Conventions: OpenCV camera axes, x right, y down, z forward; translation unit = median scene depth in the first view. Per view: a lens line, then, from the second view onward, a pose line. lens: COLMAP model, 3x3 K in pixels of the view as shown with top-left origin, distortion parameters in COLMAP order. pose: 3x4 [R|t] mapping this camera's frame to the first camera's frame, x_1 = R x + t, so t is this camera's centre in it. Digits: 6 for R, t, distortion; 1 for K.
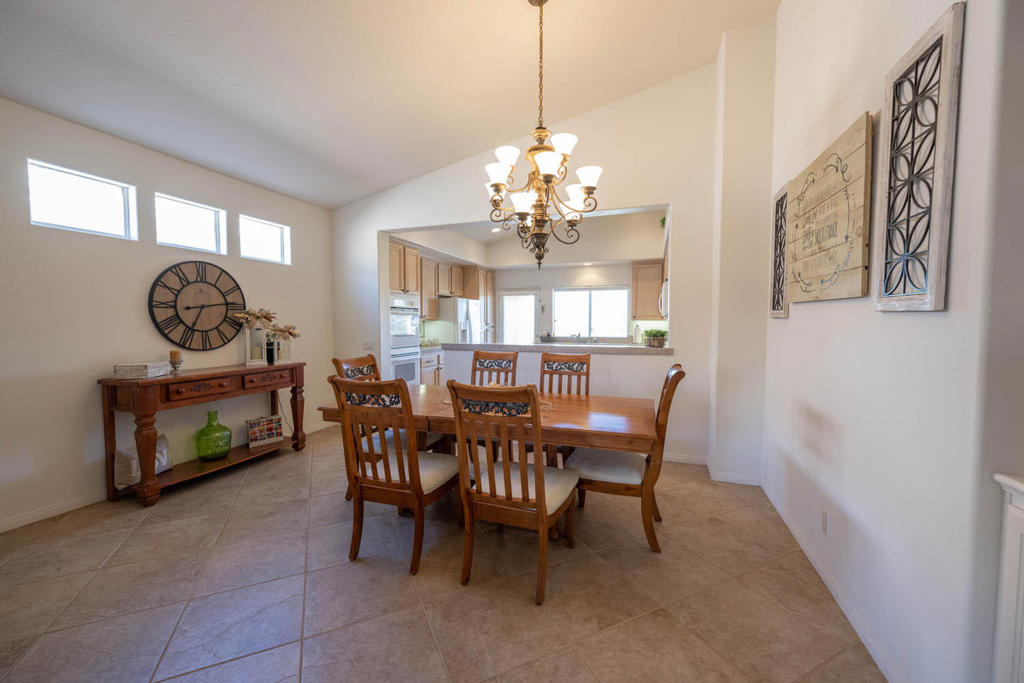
lens RADIAL K [[403.5, 0, 508.9], [0, 403.5, 342.7], [0, 0, 1]] dist [0.000275, 0.000036]
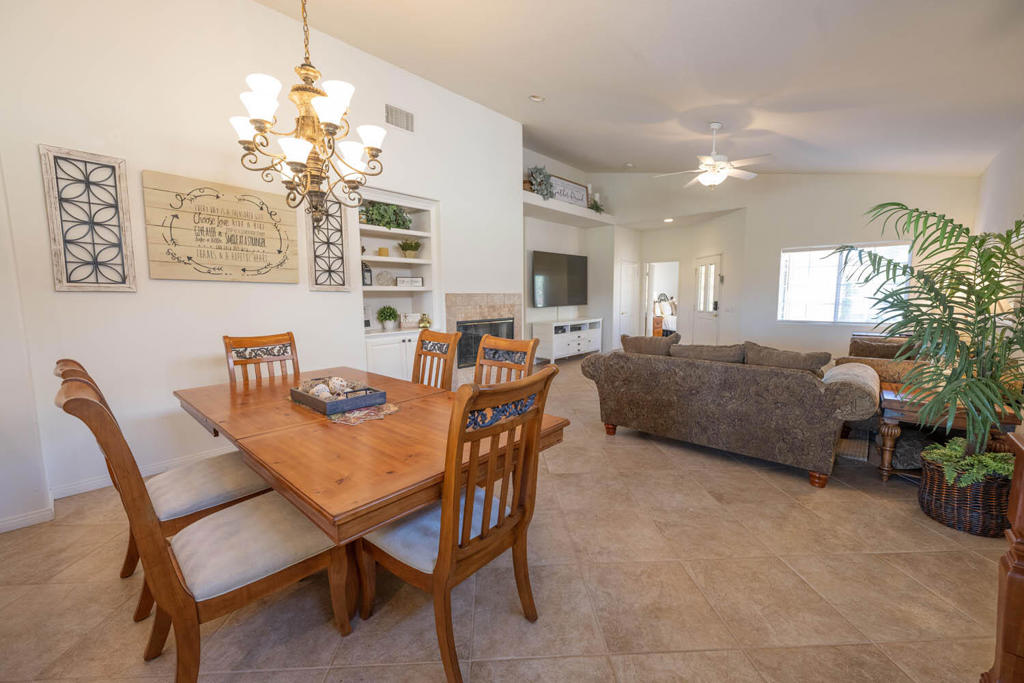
lens RADIAL K [[403.5, 0, 508.6], [0, 403.5, 342.1], [0, 0, 1]] dist [0.000275, 0.000036]
pose [[-0.922516, -0.035786, 0.384297, -0.219896], [0.028458, 0.986675, 0.160196, -0.025952], [-0.384909, 0.158719, -0.909205, 0.564778]]
